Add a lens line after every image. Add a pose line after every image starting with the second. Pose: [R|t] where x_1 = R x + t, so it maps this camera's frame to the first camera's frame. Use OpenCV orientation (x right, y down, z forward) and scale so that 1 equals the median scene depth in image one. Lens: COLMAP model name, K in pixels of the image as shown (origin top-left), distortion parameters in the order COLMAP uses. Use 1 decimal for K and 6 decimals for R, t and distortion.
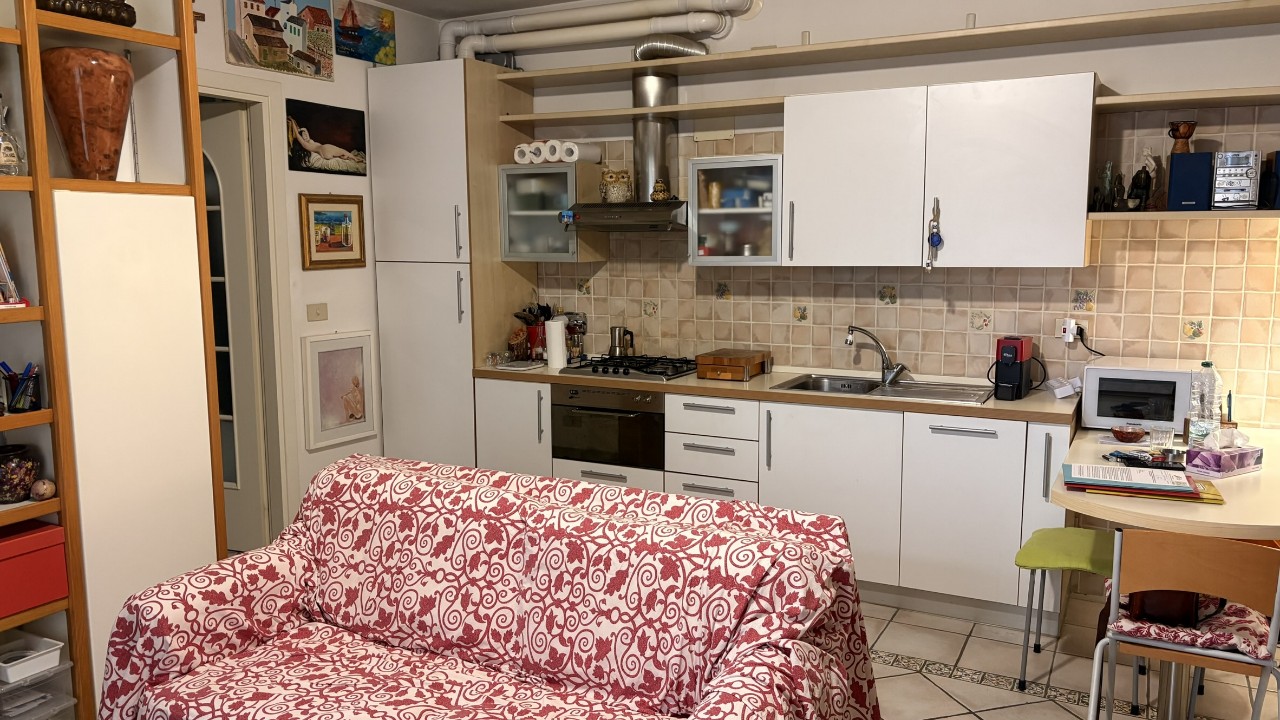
lens RADIAL K [[960.1, 0, 640.0], [0, 960.1, 360.0], [0, 0, 1]] dist [0.044815, -0.043826]
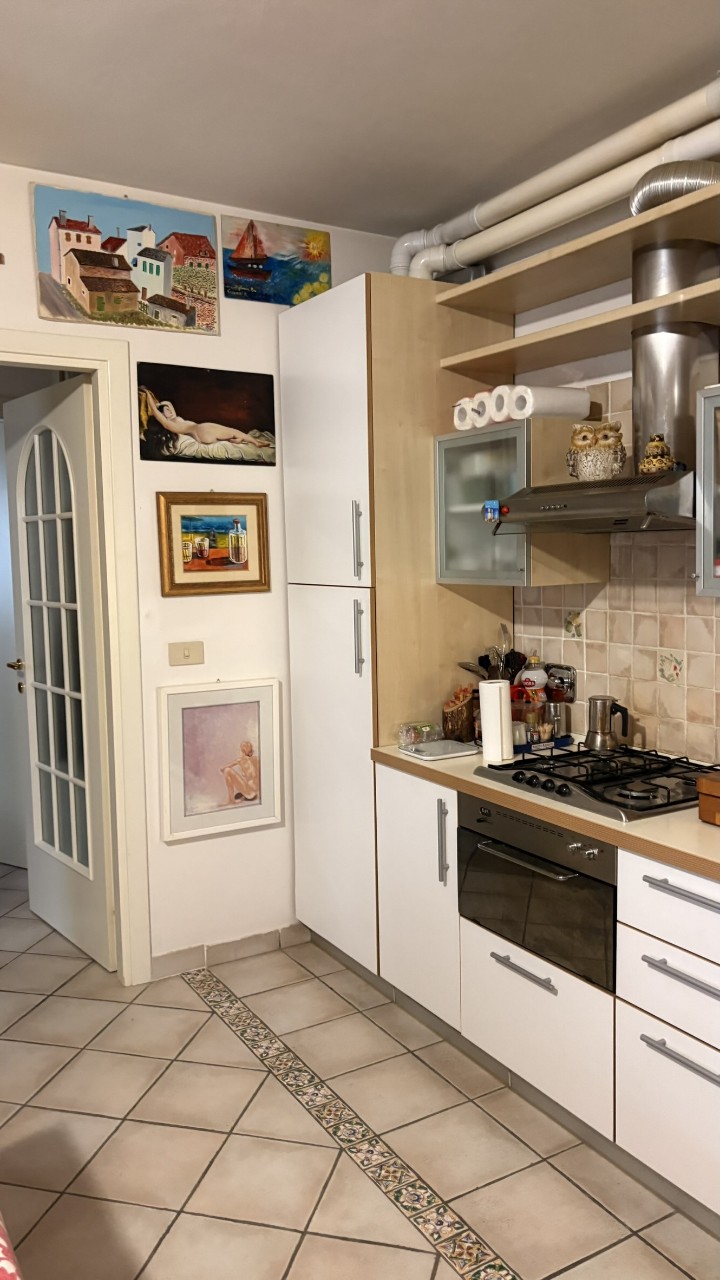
lens RADIAL K [[960.1, 0, 368.0], [0, 960.1, 644.5], [0, 0, 1]] dist [0.044815, -0.043826]
pose [[0.857084, 0.035969, -0.513919, 0.170582], [-0.048188, 0.998783, -0.010461, -0.060514], [0.512917, 0.033731, 0.857775, 0.486141]]
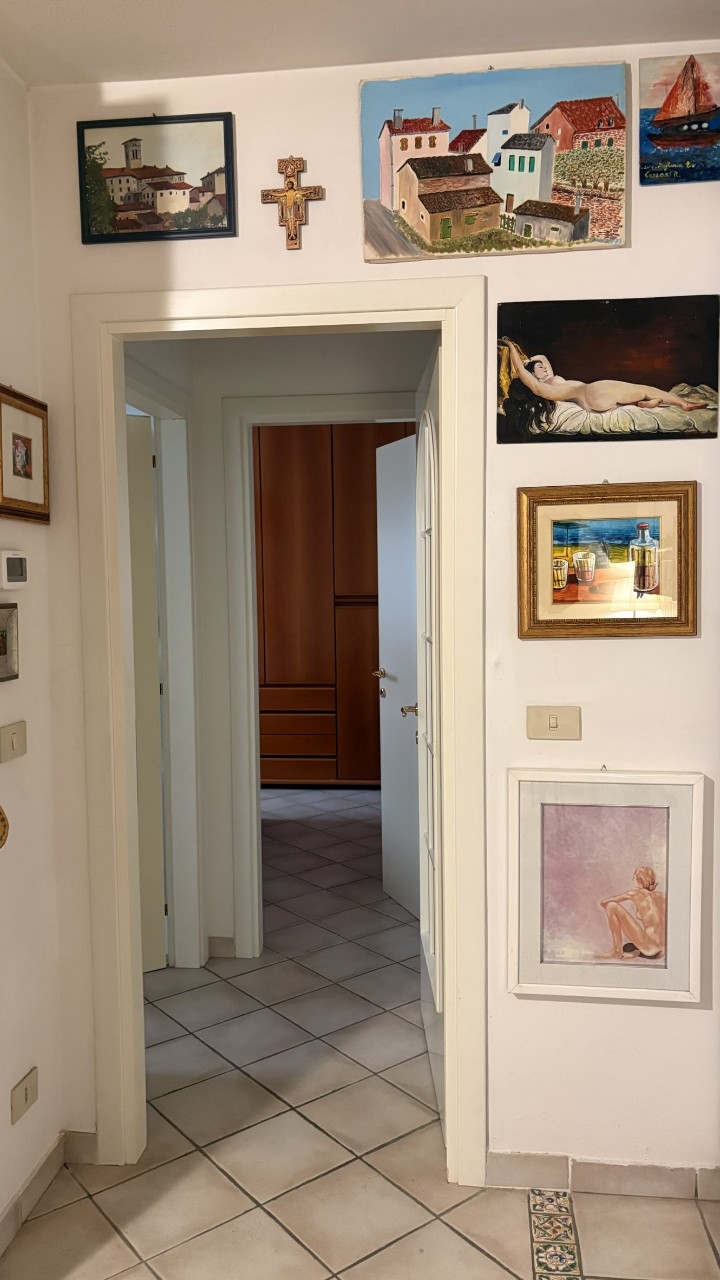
lens RADIAL K [[959.6, 0, 365.5], [0, 959.6, 640.4], [0, 0, 1]] dist [0.041197, -0.037574]
pose [[0.364921, 0.054916, -0.929418, 0.094902], [-0.105432, 0.994275, 0.017352, -0.098353], [0.925050, 0.091658, 0.368621, 0.788127]]
